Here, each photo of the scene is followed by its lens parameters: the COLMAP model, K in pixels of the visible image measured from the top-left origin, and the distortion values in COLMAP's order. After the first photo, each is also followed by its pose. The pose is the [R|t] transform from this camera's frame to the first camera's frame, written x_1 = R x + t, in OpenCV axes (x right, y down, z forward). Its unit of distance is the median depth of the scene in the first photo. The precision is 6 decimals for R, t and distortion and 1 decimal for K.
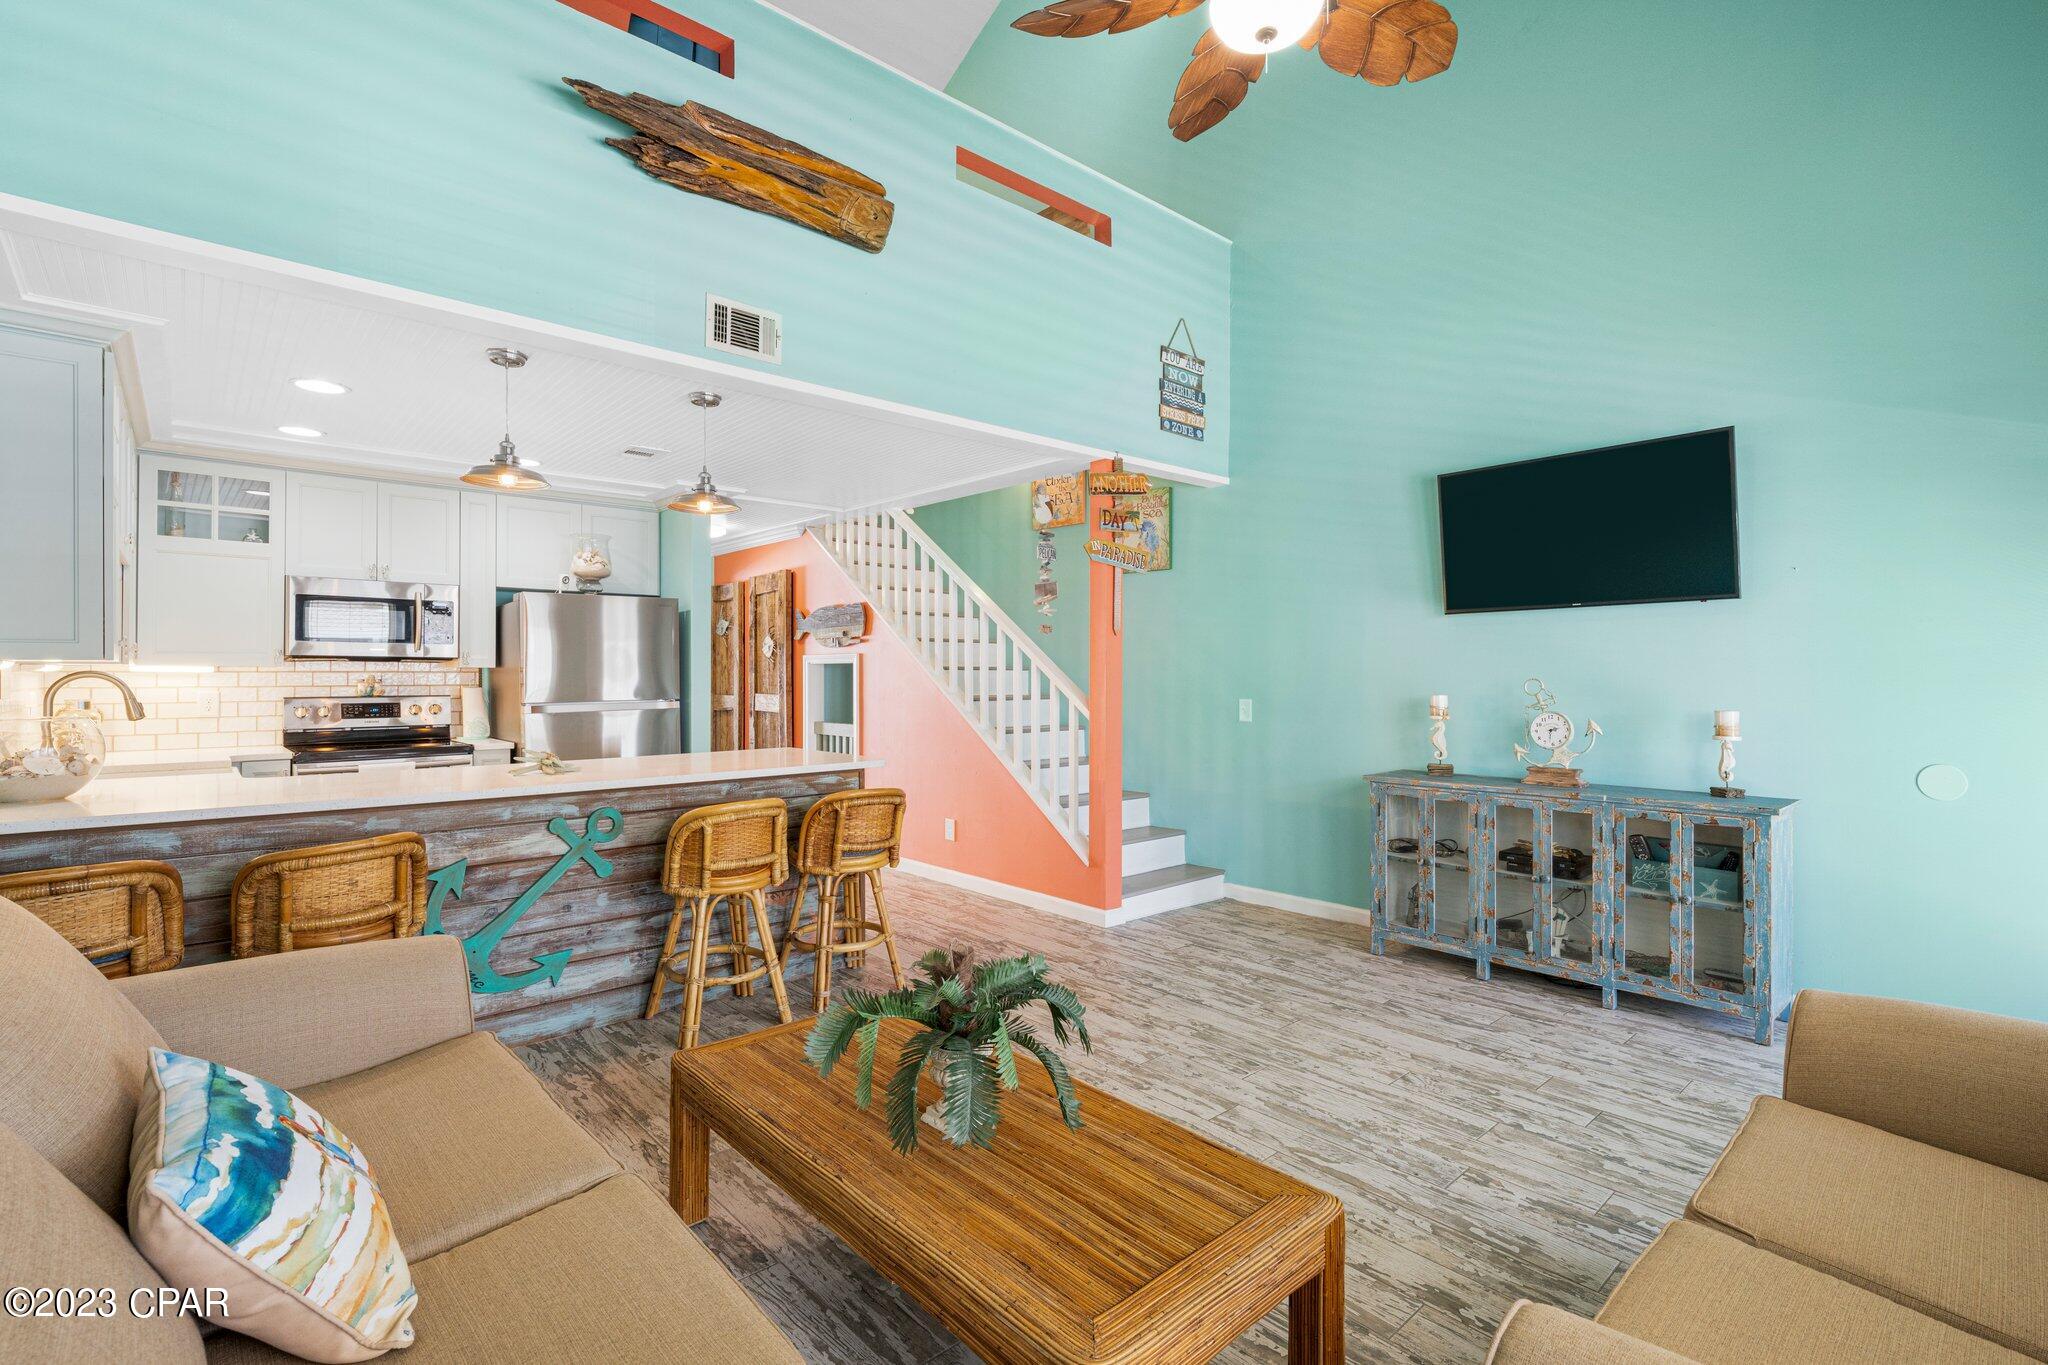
lens RADIAL K [[947.0, 0, 1025.4], [0, 947.0, 669.8], [0, 0, 1]] dist [-0.000718, -0.000949]
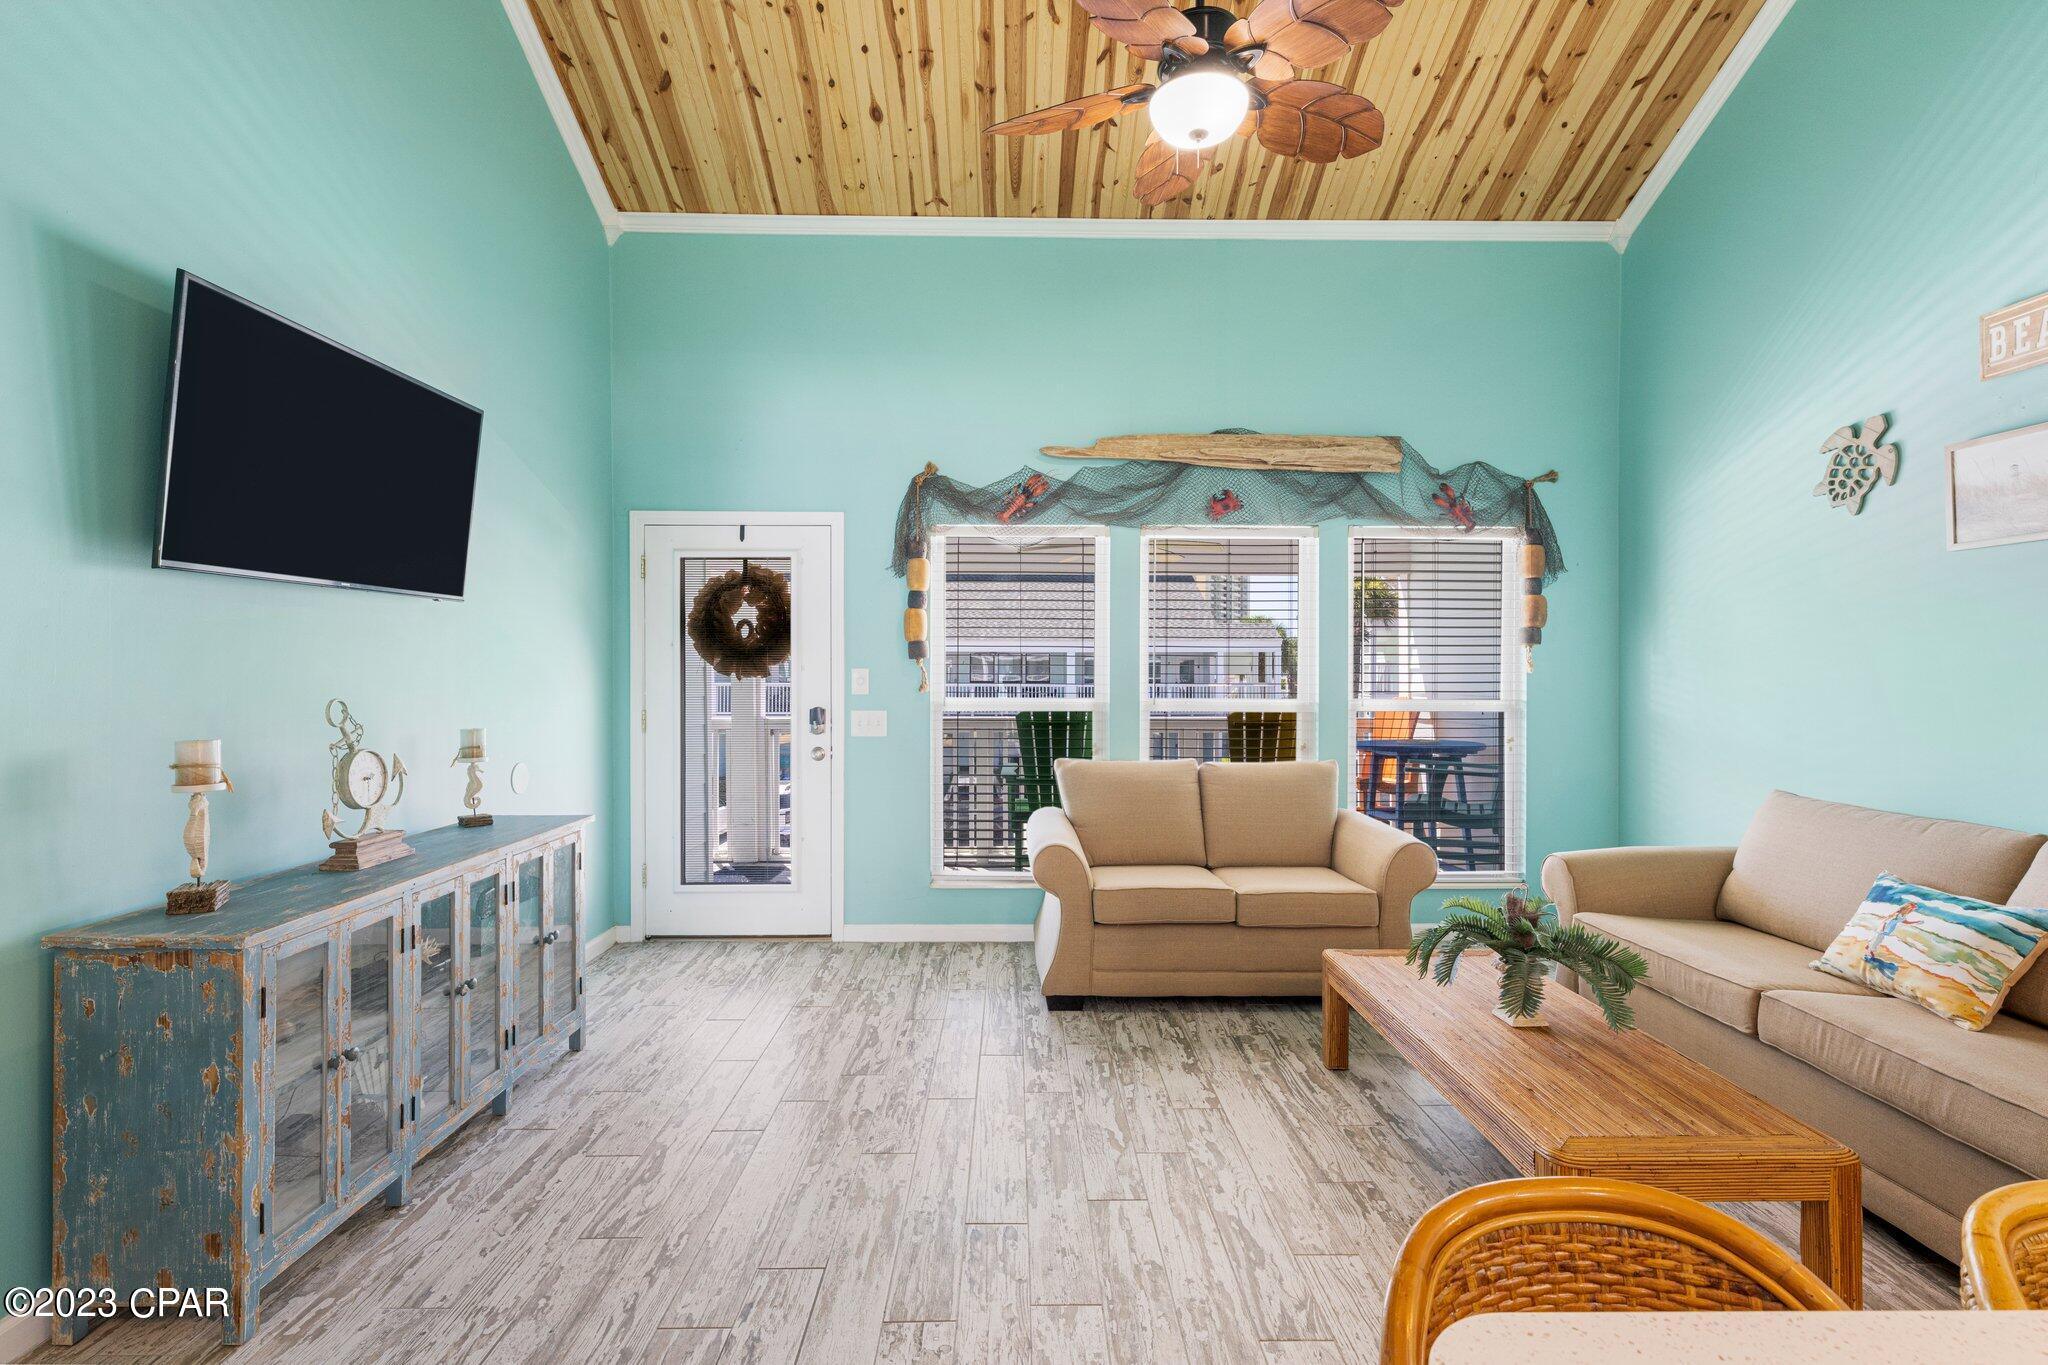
lens RADIAL K [[924.0, 0, 1030.5], [0, 924.0, 676.3], [0, 0, 1]] dist [0.000923, -0.000518]
pose [[-0.752070, -0.006772, 0.659048, -0.209234], [-0.006273, 0.999975, 0.003117, -0.010797], [-0.659053, -0.001790, -0.752094, 1.239636]]
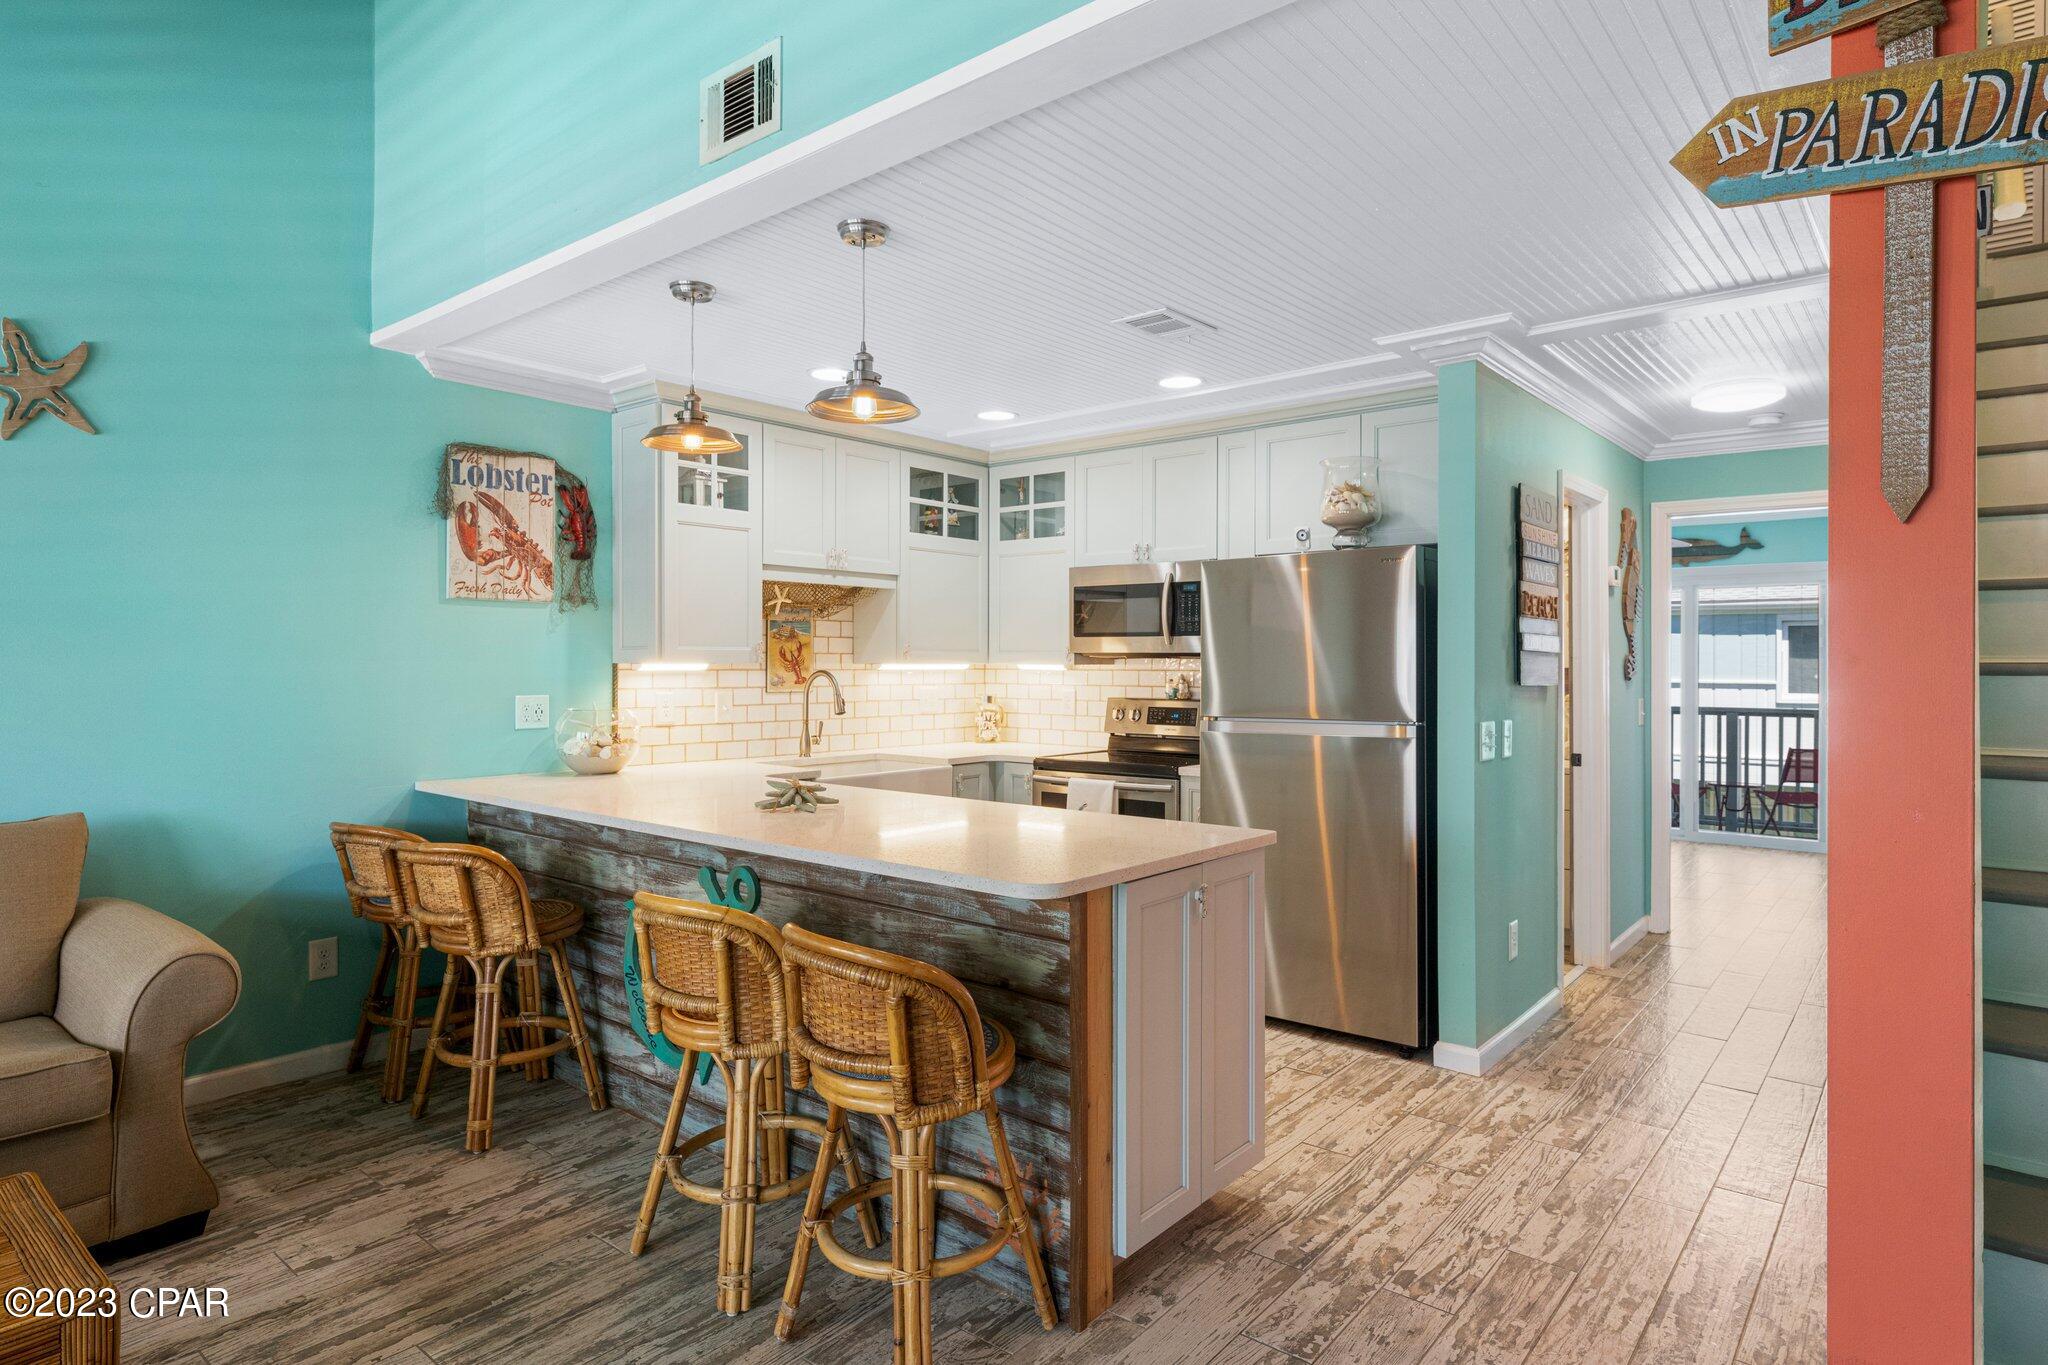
lens RADIAL K [[1125.9, 0, 1024.4], [0, 1125.9, 664.0], [0, 0, 1]] dist [0.005762, -0.002789]
pose [[0.137203, 0.002026, -0.990541, 0.391698], [0.002315, 0.999995, 0.002366, -0.008654], [0.990540, -0.002618, 0.137198, 0.992910]]
